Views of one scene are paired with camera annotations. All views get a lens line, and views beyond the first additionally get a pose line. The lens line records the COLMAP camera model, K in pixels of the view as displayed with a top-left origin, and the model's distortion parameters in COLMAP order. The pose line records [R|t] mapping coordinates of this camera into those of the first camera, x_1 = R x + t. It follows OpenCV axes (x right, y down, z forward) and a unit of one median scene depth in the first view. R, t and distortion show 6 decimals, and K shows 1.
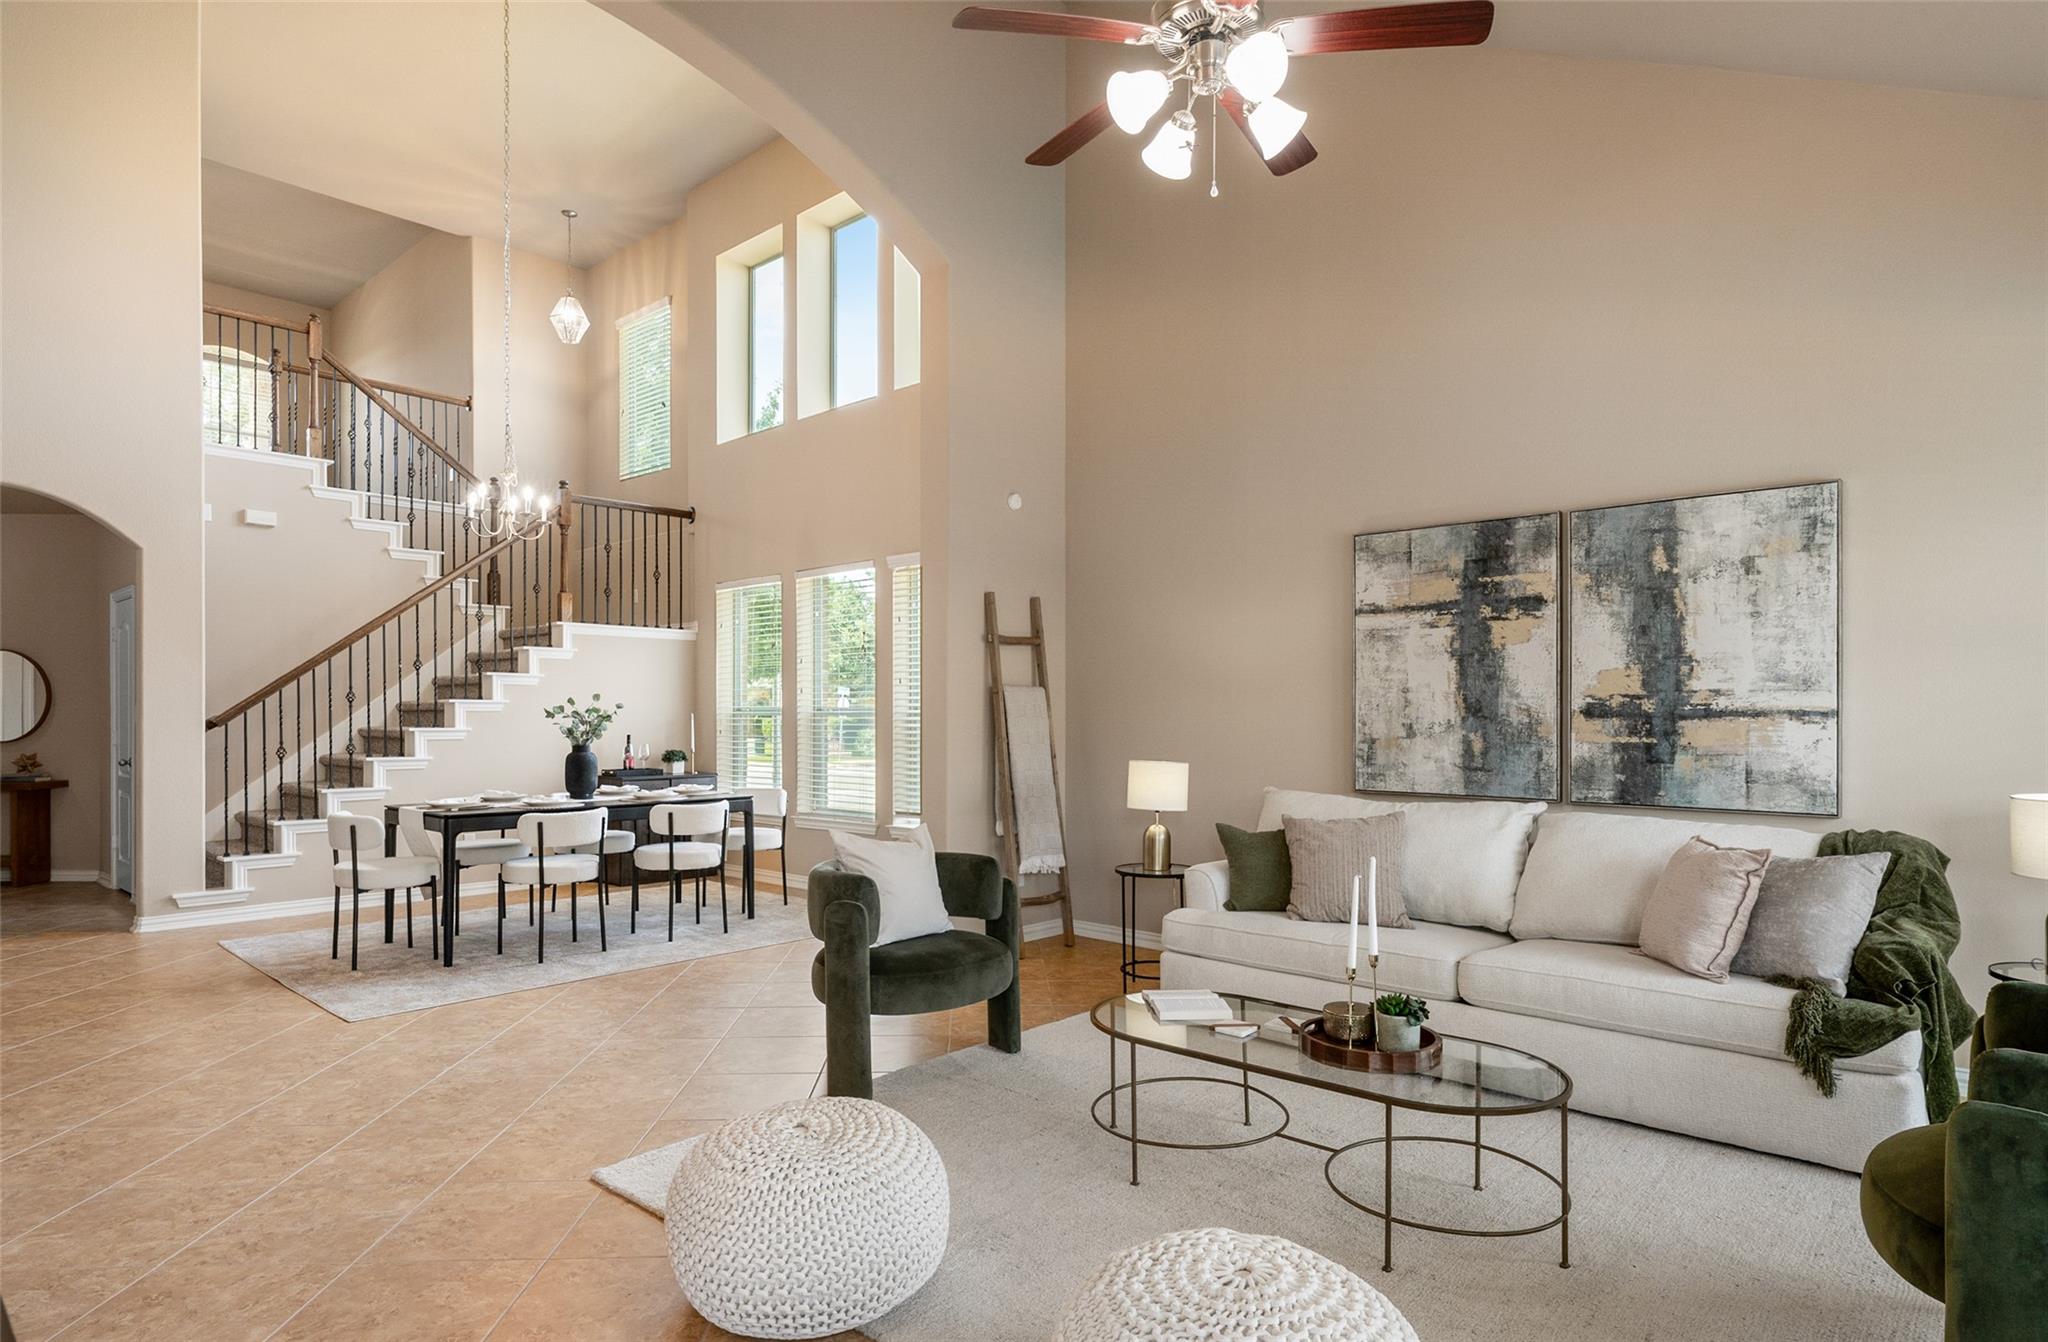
lens RADIAL K [[1123.1, 0, 1013.8], [0, 1123.1, 711.6], [0, 0, 1]] dist [0.015884, 0.003398]
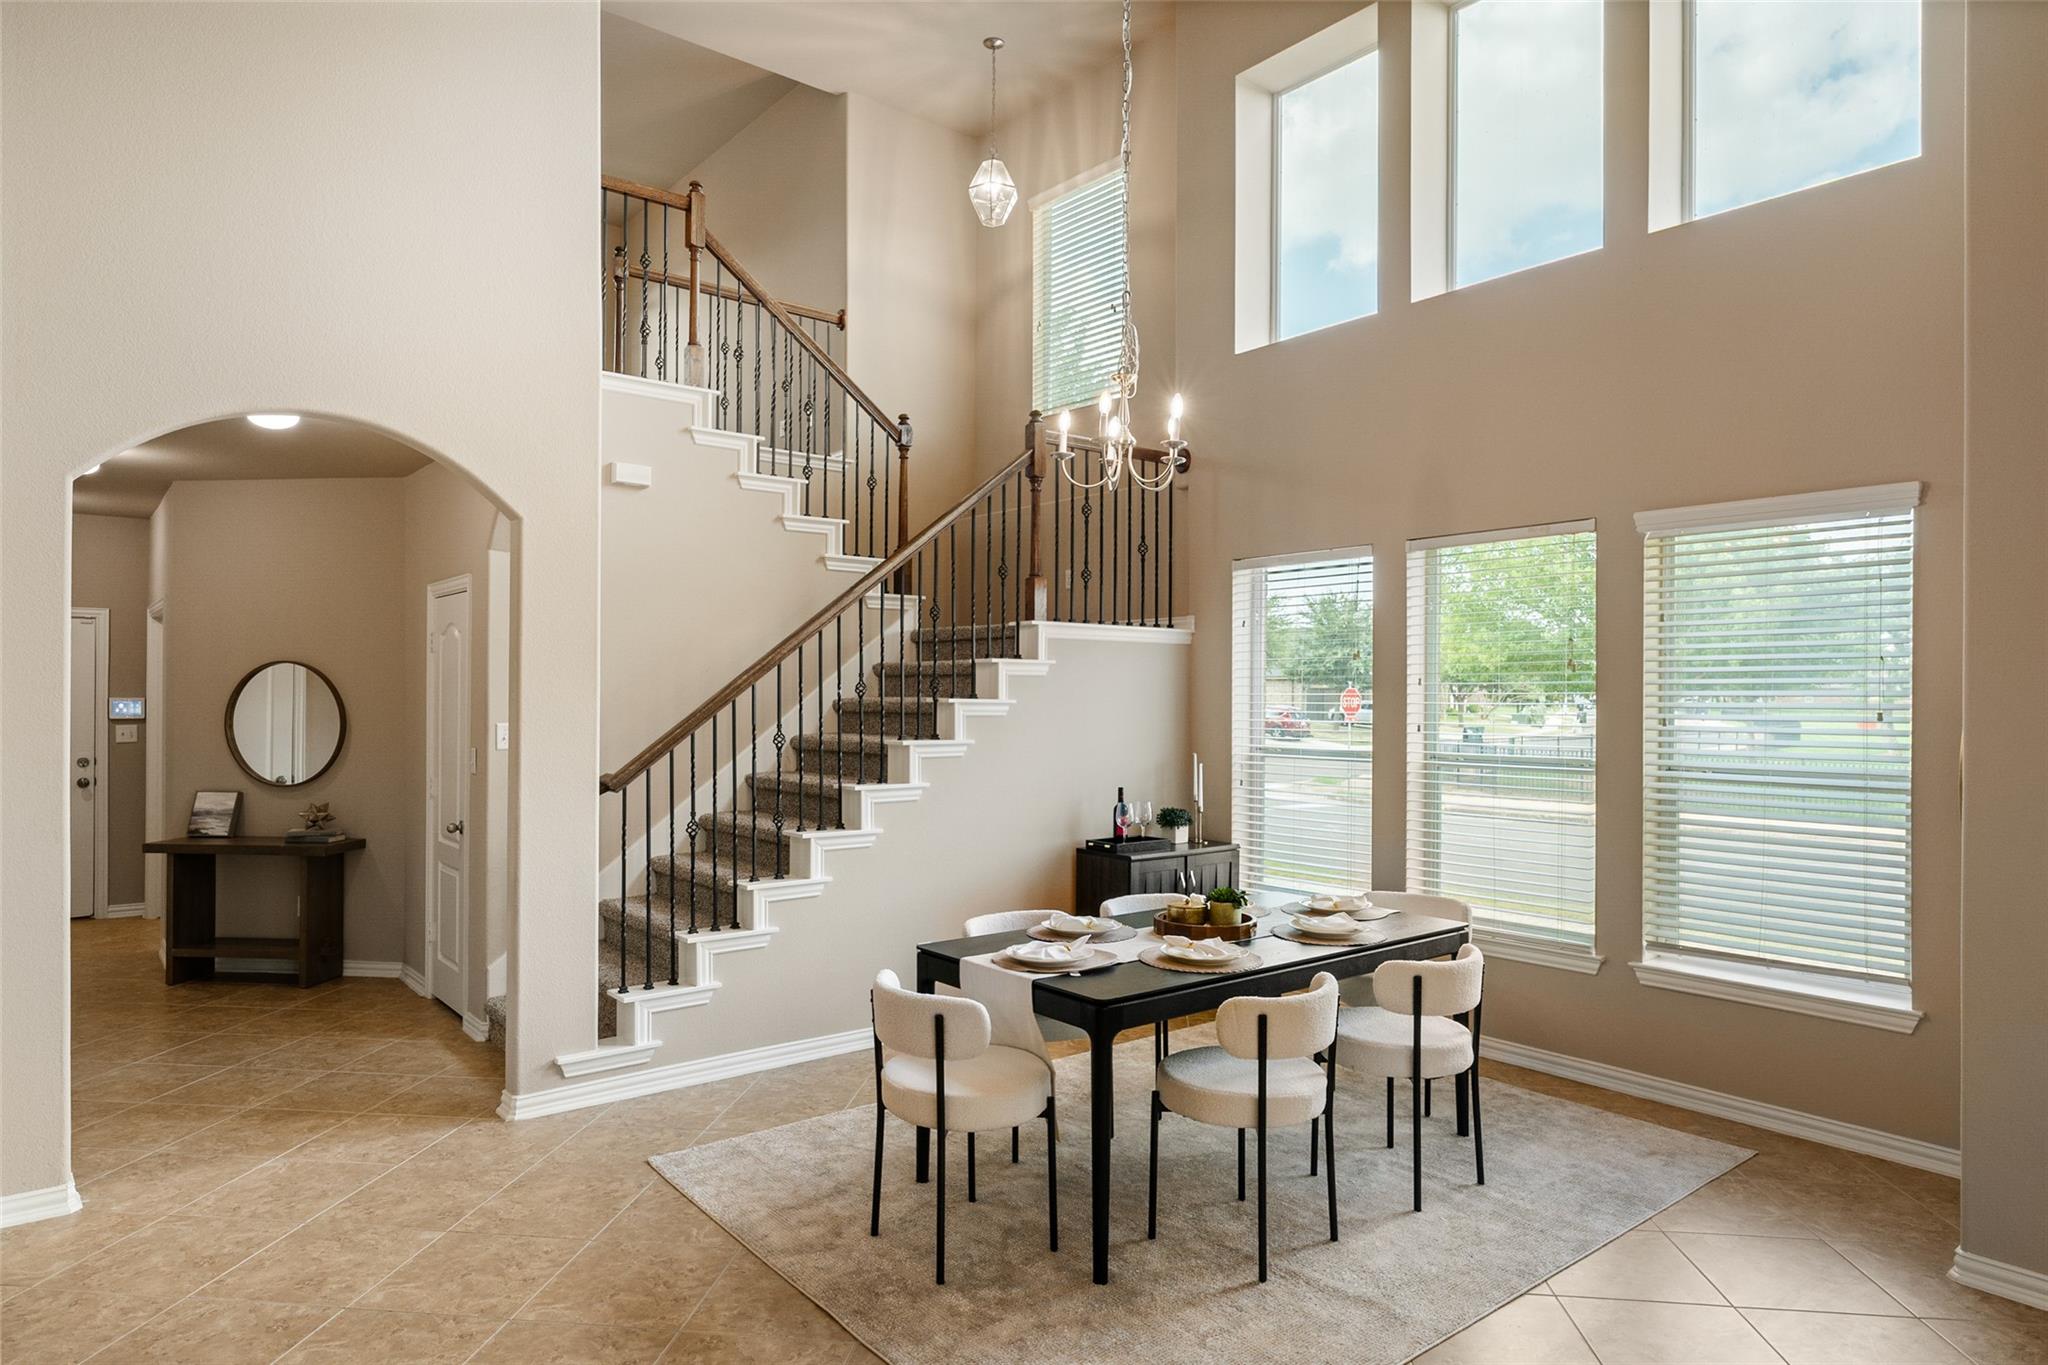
lens RADIAL K [[1236.8, 0, 1038.4], [0, 1236.8, 684.6], [0, 0, 1]] dist [0.003693, 0.001002]
pose [[0.990984, 0.001978, -0.133969, -0.294962], [-0.003219, 0.999954, -0.009053, -0.034274], [0.133945, 0.009403, 0.990944, 0.265240]]
